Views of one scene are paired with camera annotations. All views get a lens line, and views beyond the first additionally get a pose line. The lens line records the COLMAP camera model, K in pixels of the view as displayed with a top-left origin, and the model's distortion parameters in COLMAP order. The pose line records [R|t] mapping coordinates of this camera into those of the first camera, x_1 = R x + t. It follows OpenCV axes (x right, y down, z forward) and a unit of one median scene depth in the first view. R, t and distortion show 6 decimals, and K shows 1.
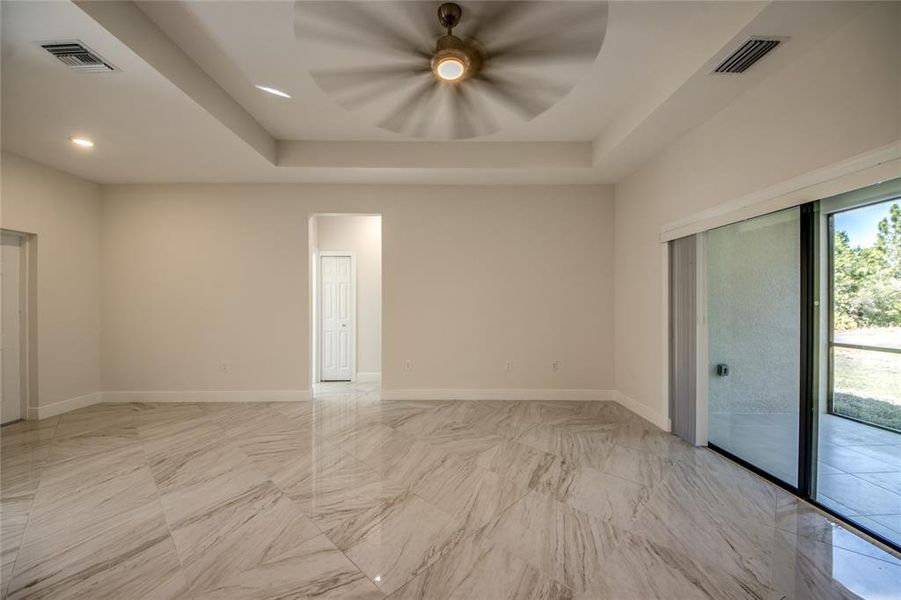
lens RADIAL K [[343.2, 0, 448.5], [0, 343.2, 300.7], [0, 0, 1]] dist [-0.003371, -0.003187]
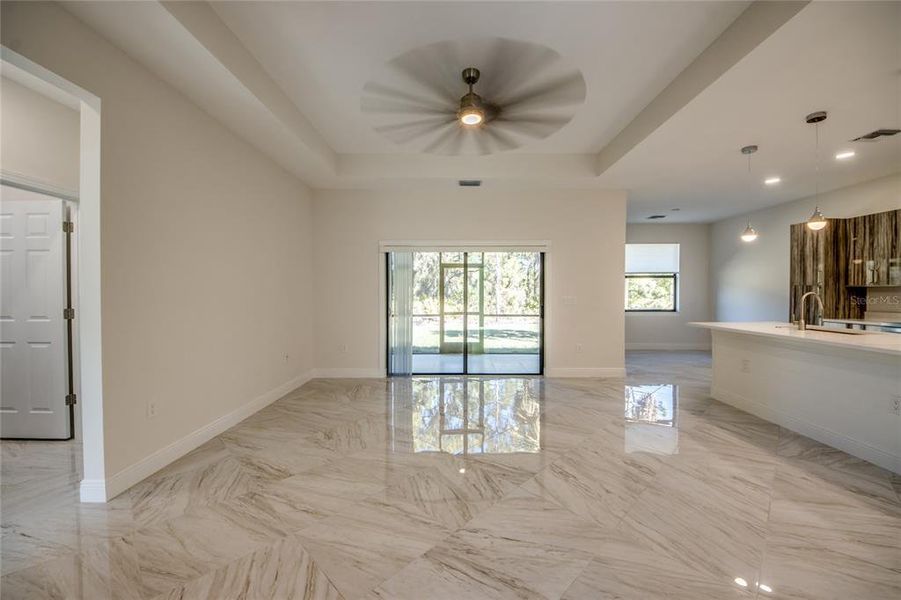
lens RADIAL K [[341.9, 0, 457.0], [0, 341.9, 295.6], [0, 0, 1]] dist [0.005796, -0.000585]
pose [[0.003823, -0.008620, 0.999956, -0.859685], [-0.005167, 0.999949, 0.008640, 0.002023], [-0.999979, -0.005200, 0.003778, 0.670306]]
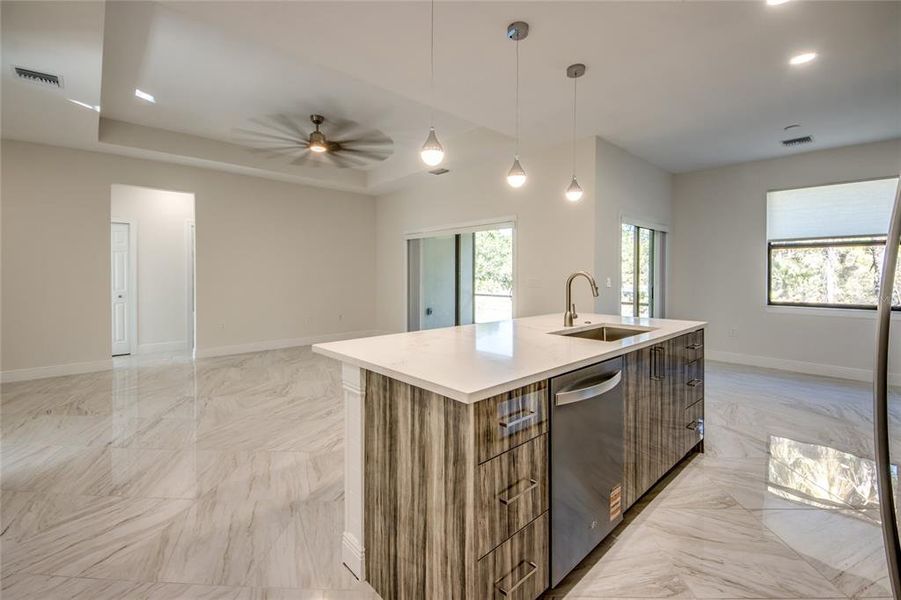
lens RADIAL K [[383.3, 0, 454.8], [0, 383.3, 277.2], [0, 0, 1]] dist [0.003449, -0.002305]
pose [[0.734561, -0.006045, 0.678515, -0.560669], [-0.004618, 0.999893, 0.013908, -0.002865], [-0.678526, -0.013350, 0.734455, -0.680143]]
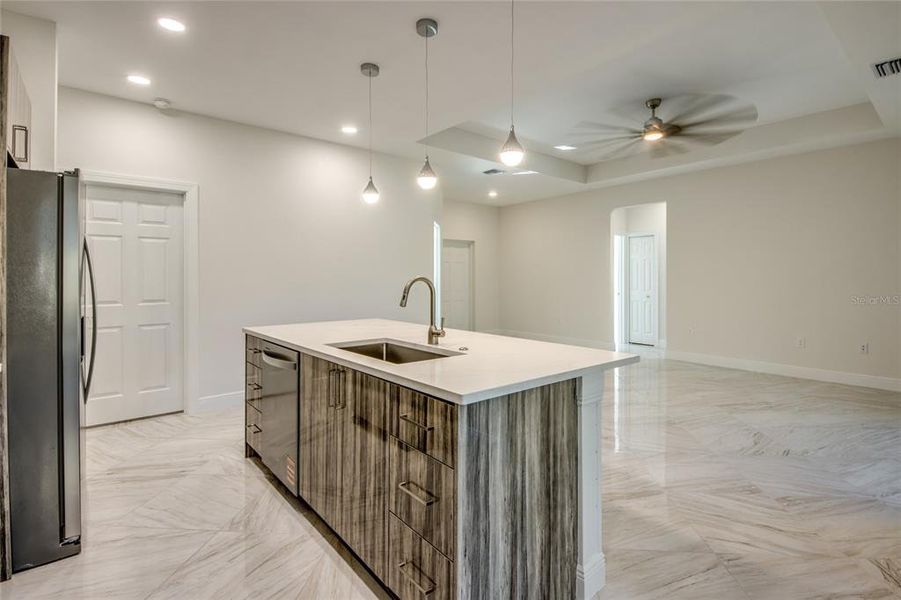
lens RADIAL K [[436.8, 0, 470.0], [0, 436.8, 275.8], [0, 0, 1]] dist [0.008316, -0.004131]
pose [[0.657215, -0.005358, -0.753684, 0.672709], [0.007083, 0.999974, -0.000933, -0.000851], [0.753670, -0.004725, 0.657236, -0.694450]]
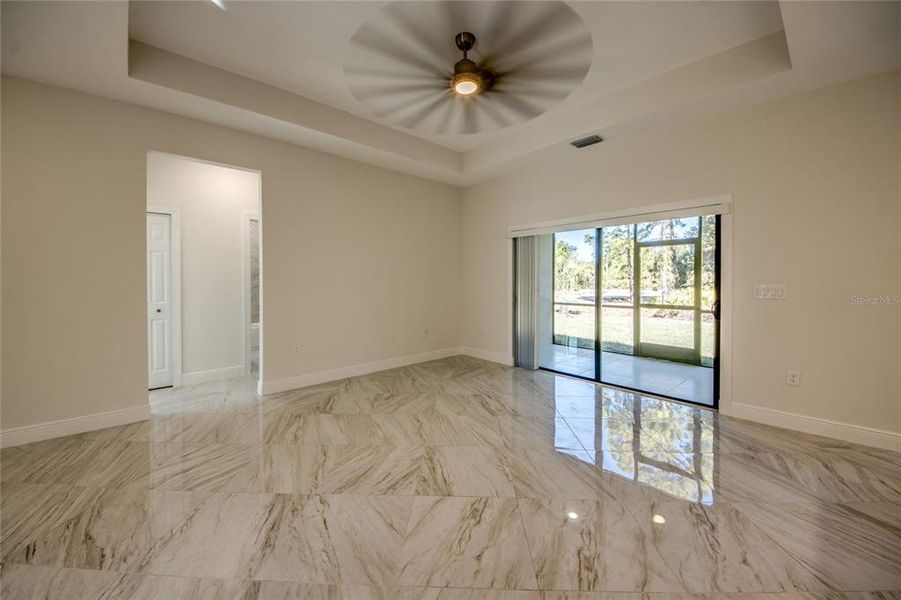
lens RADIAL K [[347.3, 0, 450.3], [0, 347.3, 282.5], [0, 0, 1]] dist [0.014516, -0.002555]
pose [[0.743466, -0.007330, 0.668733, -0.556086], [-0.002749, 0.999898, 0.014016, -0.000730], [-0.668768, -0.012258, 0.743370, 0.068202]]
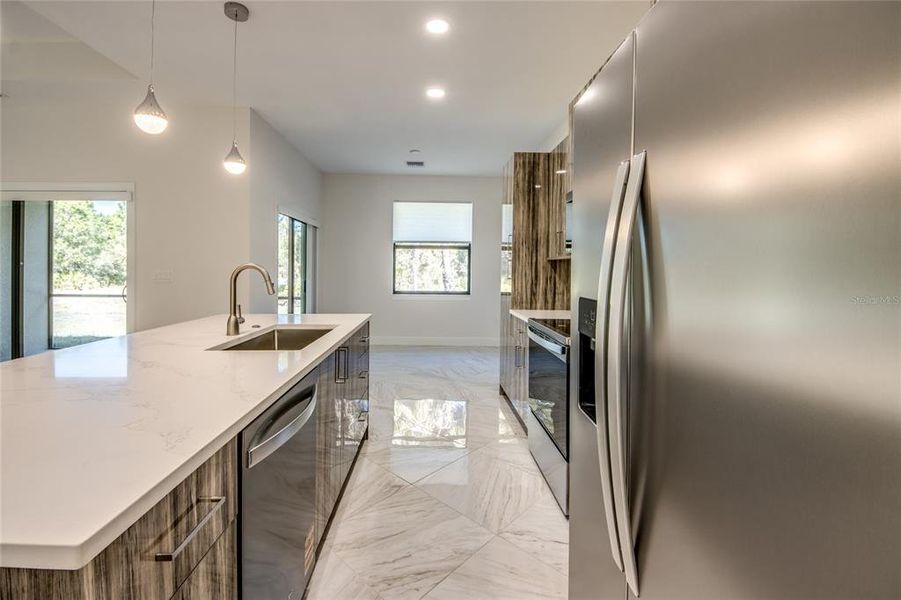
lens RADIAL K [[383.3, 0, 436.4], [0, 383.3, 274.1], [0, 0, 1]] dist [0.003449, -0.002305]
pose [[-0.019275, -0.013593, 0.999722, -0.467268], [-0.018849, 0.999735, 0.013229, -0.001377], [-0.999637, -0.018589, -0.019526, -0.572675]]
